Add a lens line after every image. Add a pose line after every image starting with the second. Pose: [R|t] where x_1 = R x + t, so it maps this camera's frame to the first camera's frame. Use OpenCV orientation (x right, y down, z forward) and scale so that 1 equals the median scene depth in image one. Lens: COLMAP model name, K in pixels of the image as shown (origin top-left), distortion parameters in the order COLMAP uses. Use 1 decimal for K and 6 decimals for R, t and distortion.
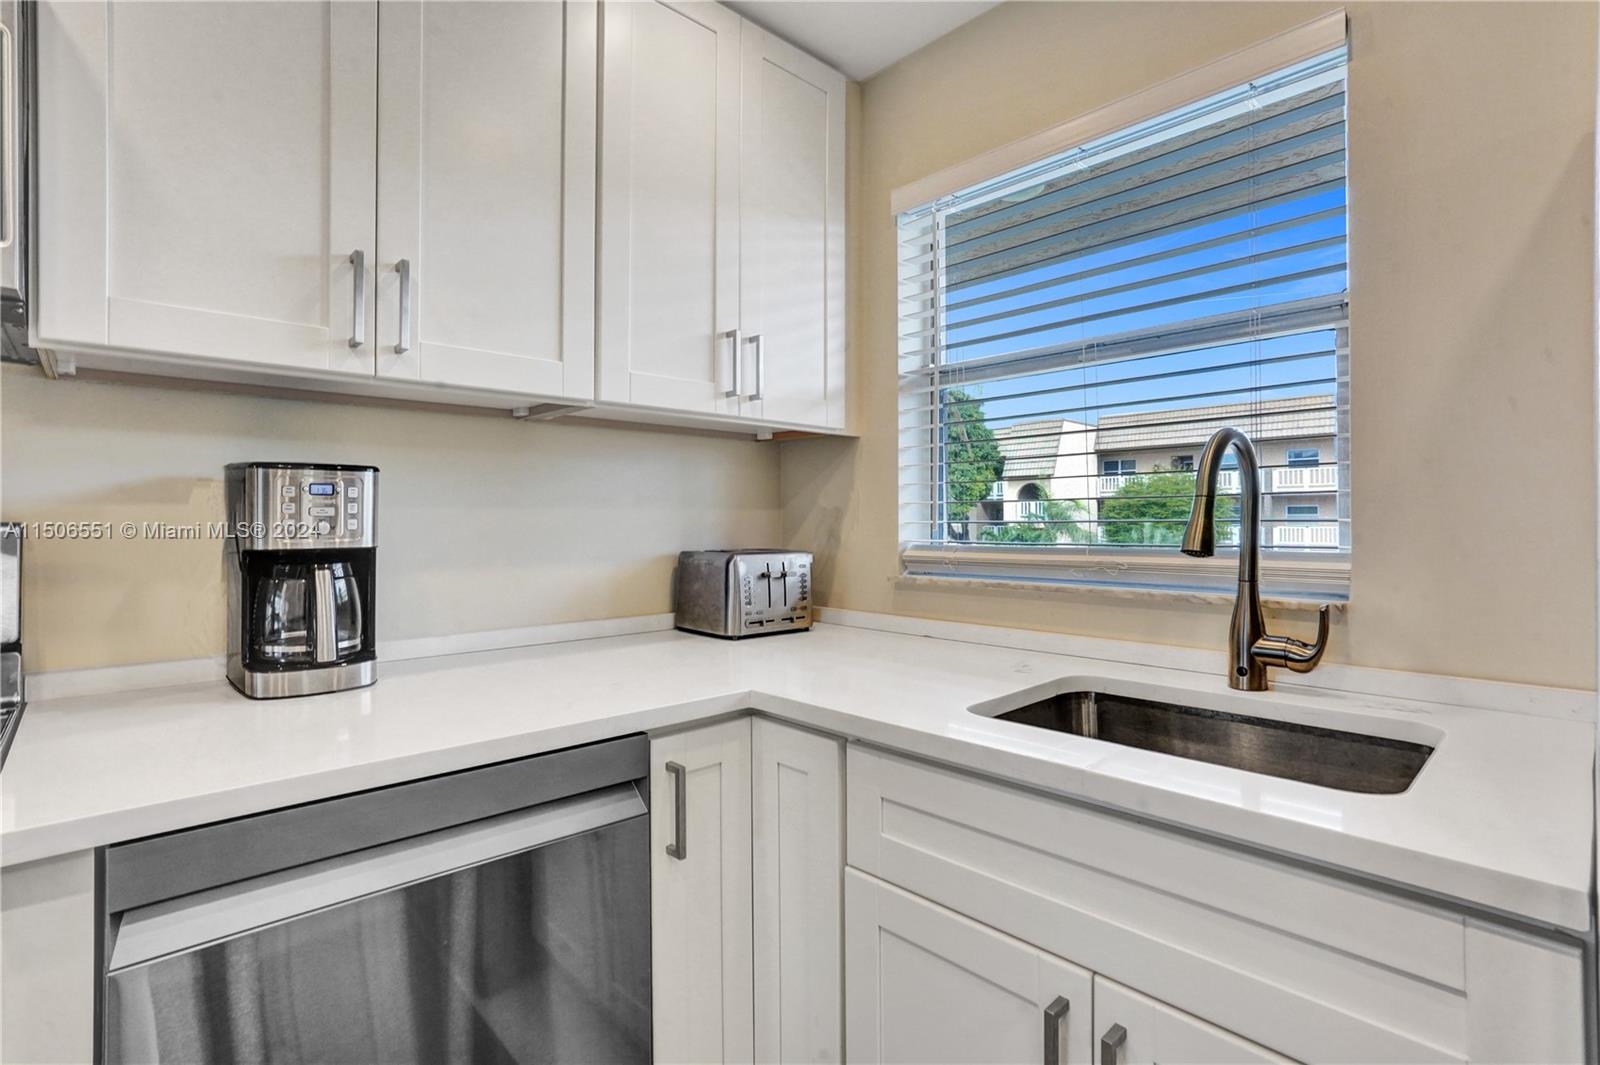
lens RADIAL K [[765.1, 0, 785.9], [0, 765.1, 516.5], [0, 0, 1]] dist [-0.035261, 0.016613]
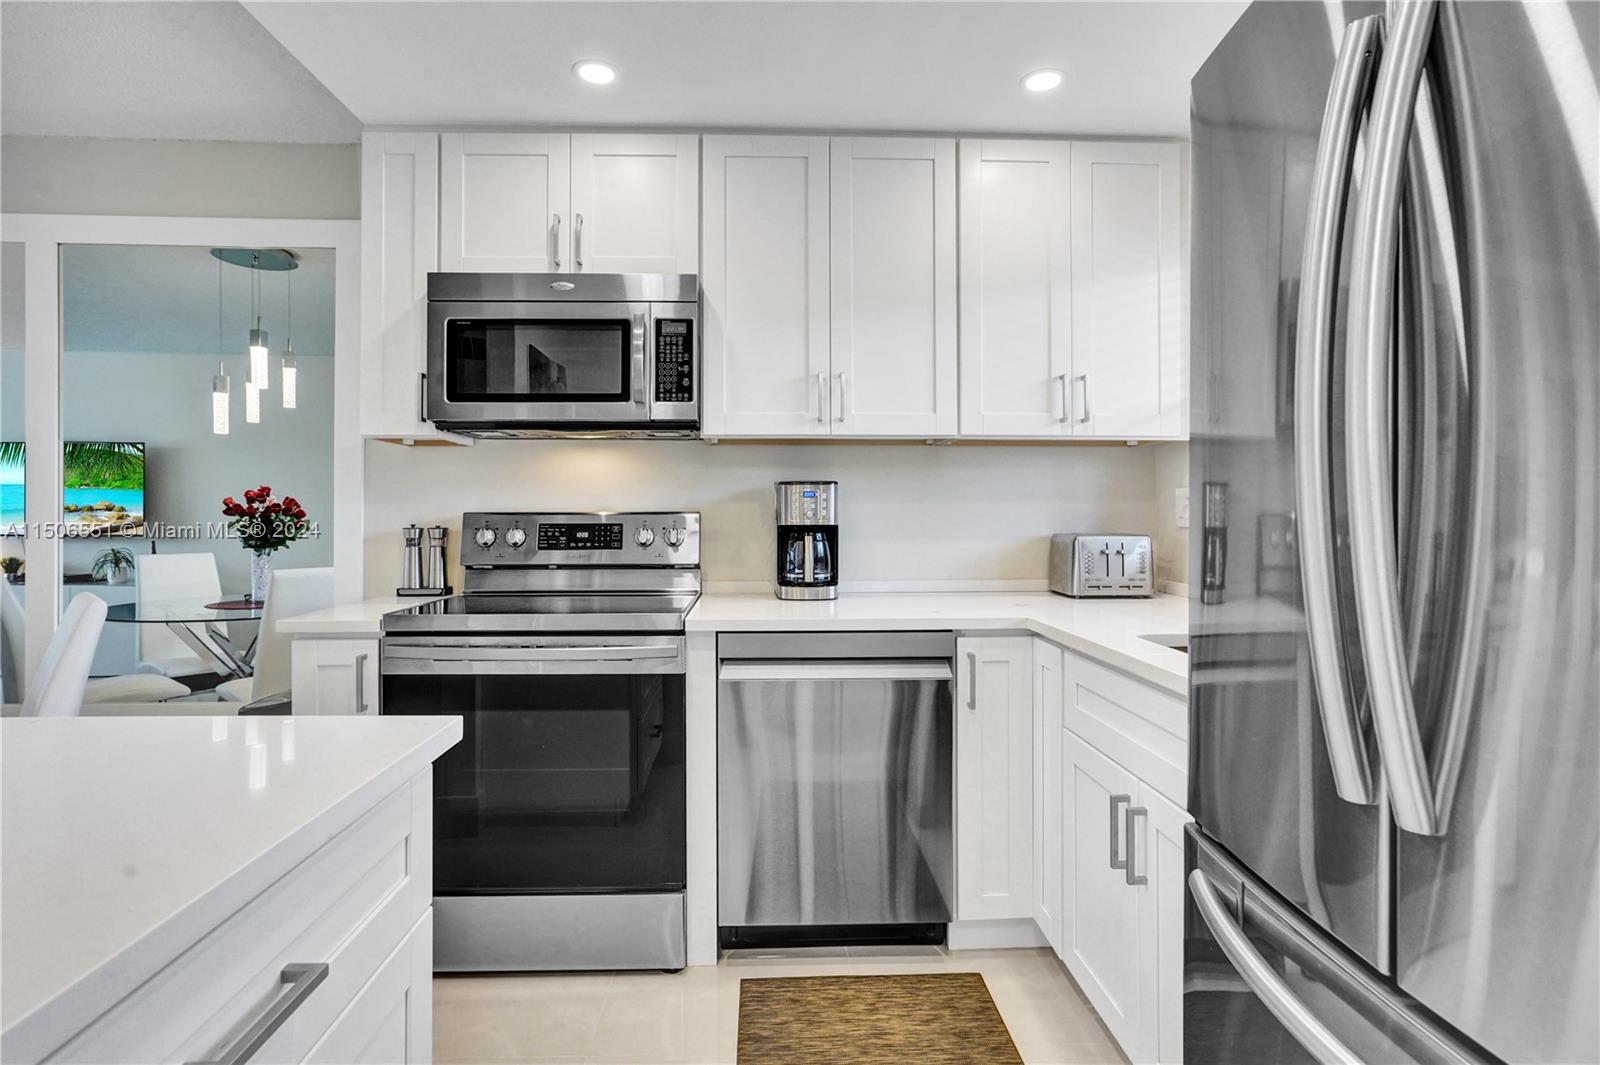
lens RADIAL K [[814.2, 0, 780.2], [0, 814.2, 508.3], [0, 0, 1]] dist [-0.016891, 0.000201]
pose [[0.757413, -0.000554, -0.652935, 0.660453], [0.003442, 0.999989, 0.003145, -0.006945], [0.652927, -0.004629, 0.757407, -0.603202]]
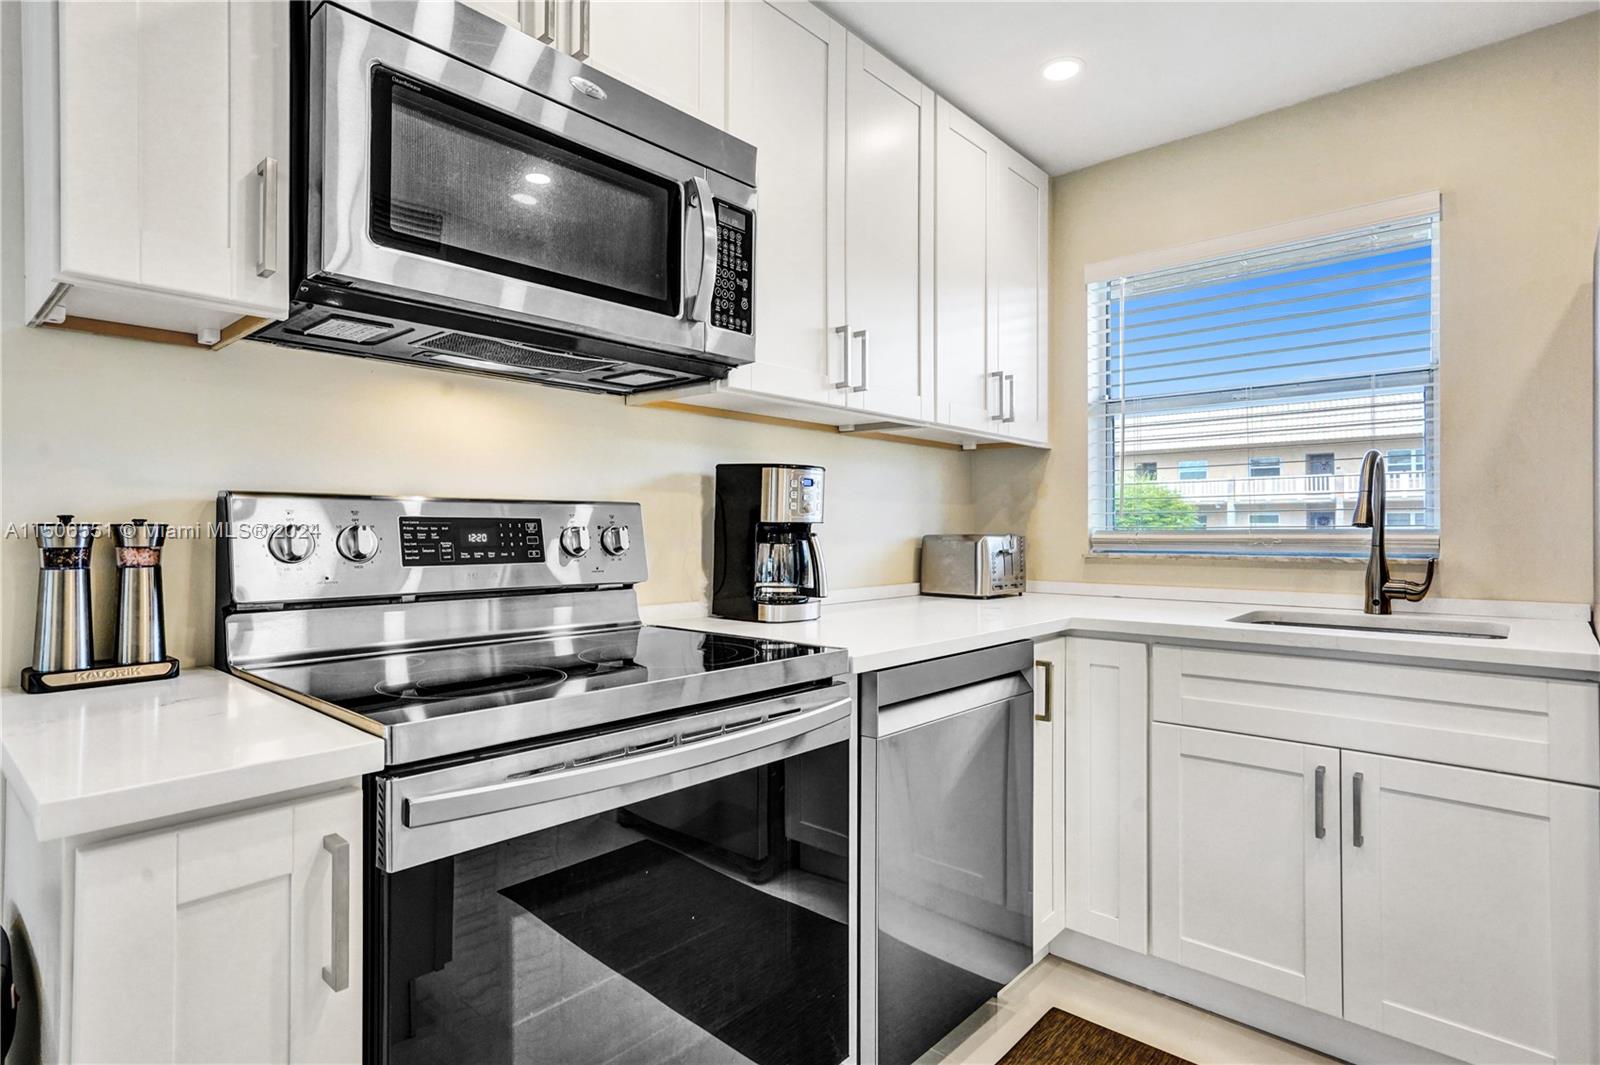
lens RADIAL K [[840.5, 0, 798.7], [0, 840.5, 518.0], [0, 0, 1]] dist [0.000227, 0.006632]
pose [[0.994513, 0.005326, 0.104479, -0.761029], [-0.004401, 0.999949, -0.009083, 0.046677], [-0.104522, 0.008573, 0.994486, -0.611915]]
